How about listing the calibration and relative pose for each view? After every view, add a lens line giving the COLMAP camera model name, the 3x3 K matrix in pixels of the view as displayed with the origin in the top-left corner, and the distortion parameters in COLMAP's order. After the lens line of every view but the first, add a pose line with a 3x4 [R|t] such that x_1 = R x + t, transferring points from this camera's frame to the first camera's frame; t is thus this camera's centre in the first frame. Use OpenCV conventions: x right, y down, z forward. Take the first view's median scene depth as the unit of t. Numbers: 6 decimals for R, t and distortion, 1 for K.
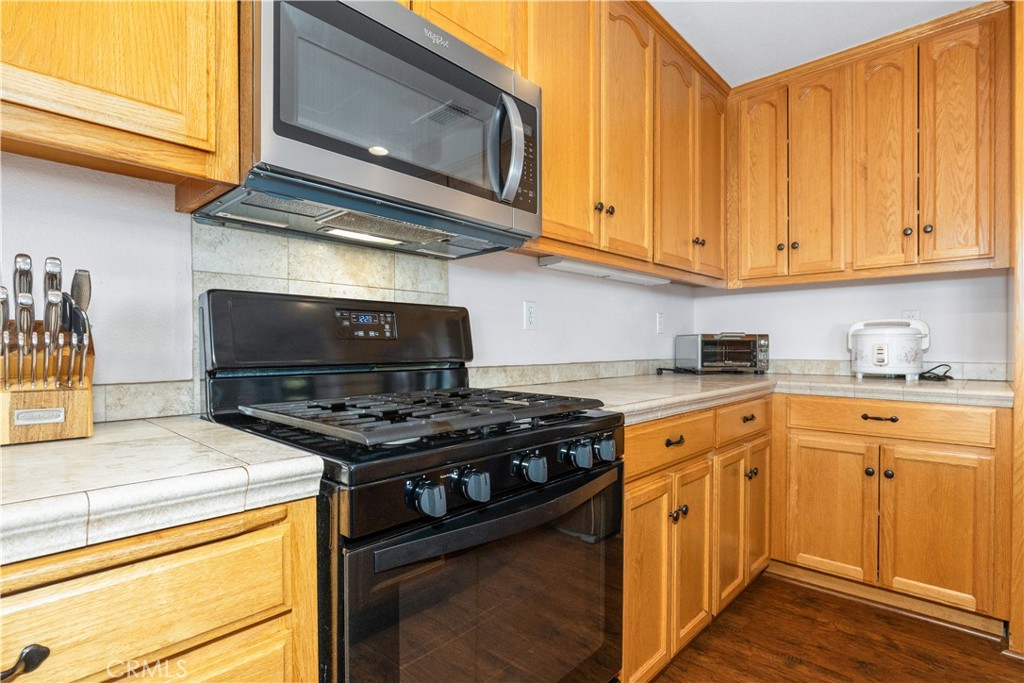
lens RADIAL K [[509.0, 0, 507.1], [0, 509.0, 352.0], [0, 0, 1]] dist [-0.004110, 0.001259]
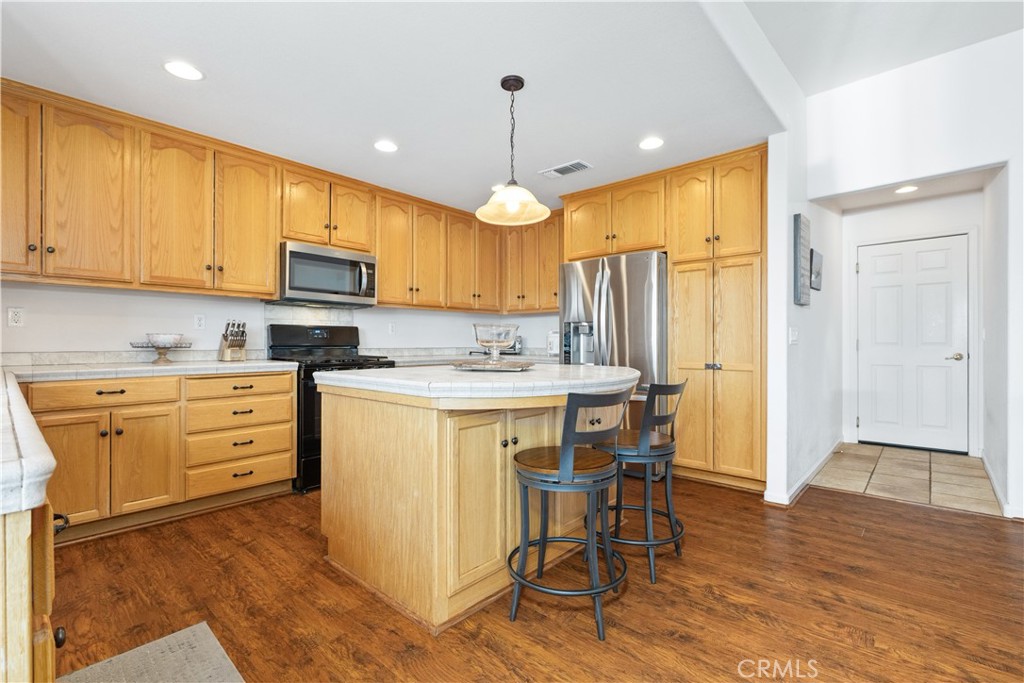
lens RADIAL K [[466.7, 0, 515.4], [0, 466.7, 347.5], [0, 0, 1]] dist [0.006154, 0.000273]
pose [[0.999708, 0.004331, 0.023779, 0.589073], [-0.004309, 0.999990, -0.000957, 0.019968], [-0.023783, 0.000854, 0.999717, -1.289898]]
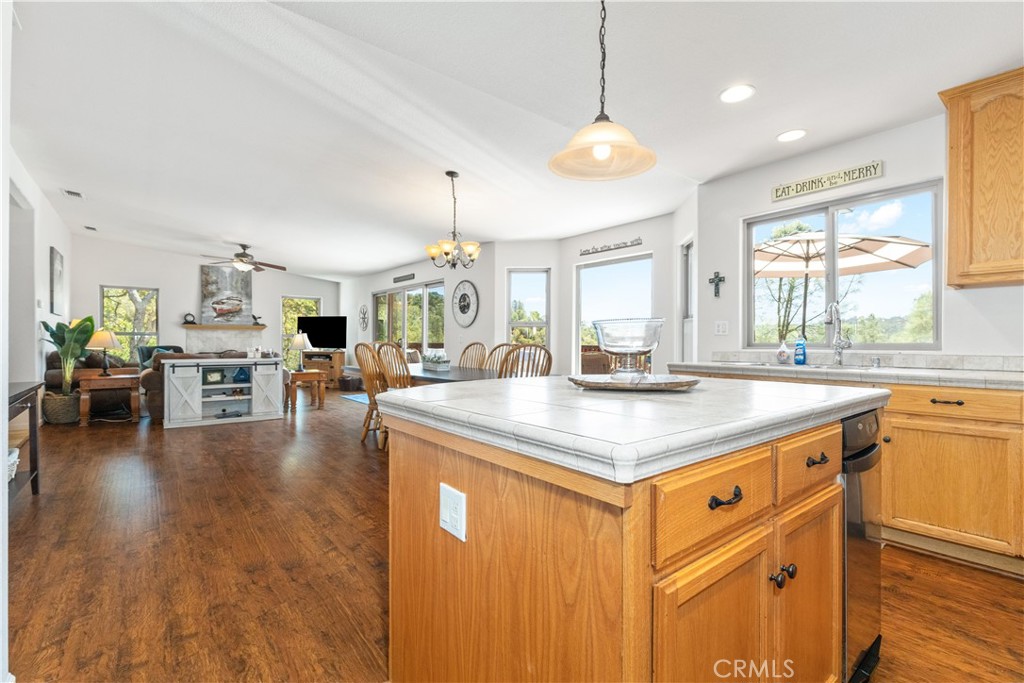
lens RADIAL K [[466.7, 0, 507.4], [0, 466.7, 342.6], [0, 0, 1]] dist [0.006154, 0.000273]
pose [[-0.988062, 0.003985, 0.154006, 0.647894], [0.005734, 0.999924, 0.010910, -0.010448], [-0.153951, 0.011663, -0.988010, 0.777796]]
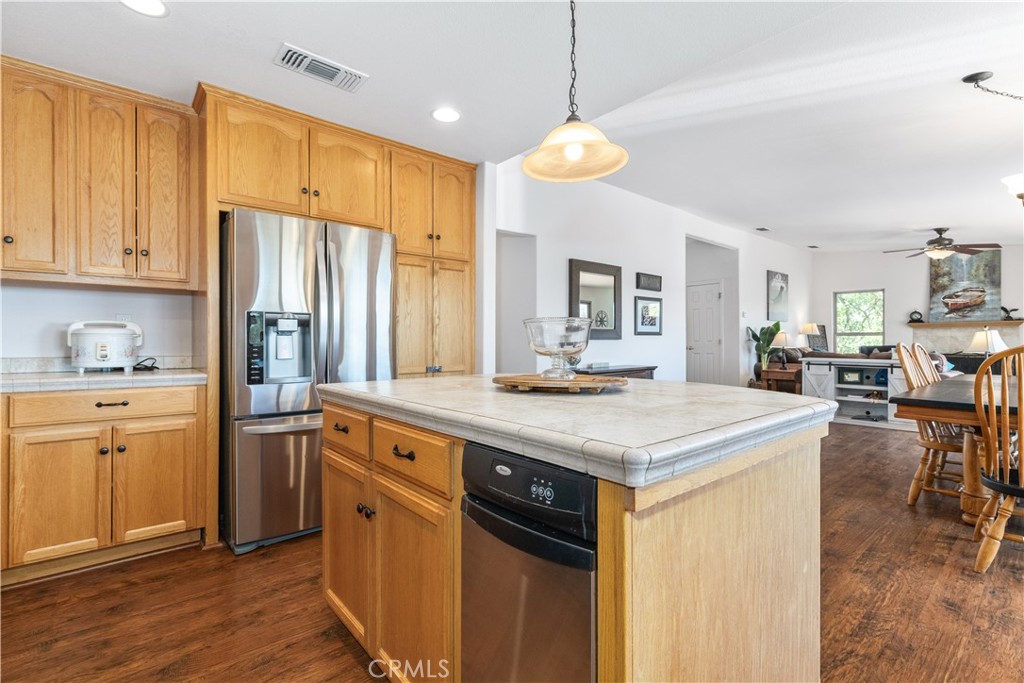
lens RADIAL K [[466.7, 0, 511.9], [0, 466.7, 344.6], [0, 0, 1]] dist [0.006154, 0.000273]
pose [[0.109399, -0.001116, 0.993997, -0.250203], [0.011321, 0.999936, -0.000123, 0.001144], [-0.993933, 0.011266, 0.109404, -0.053090]]
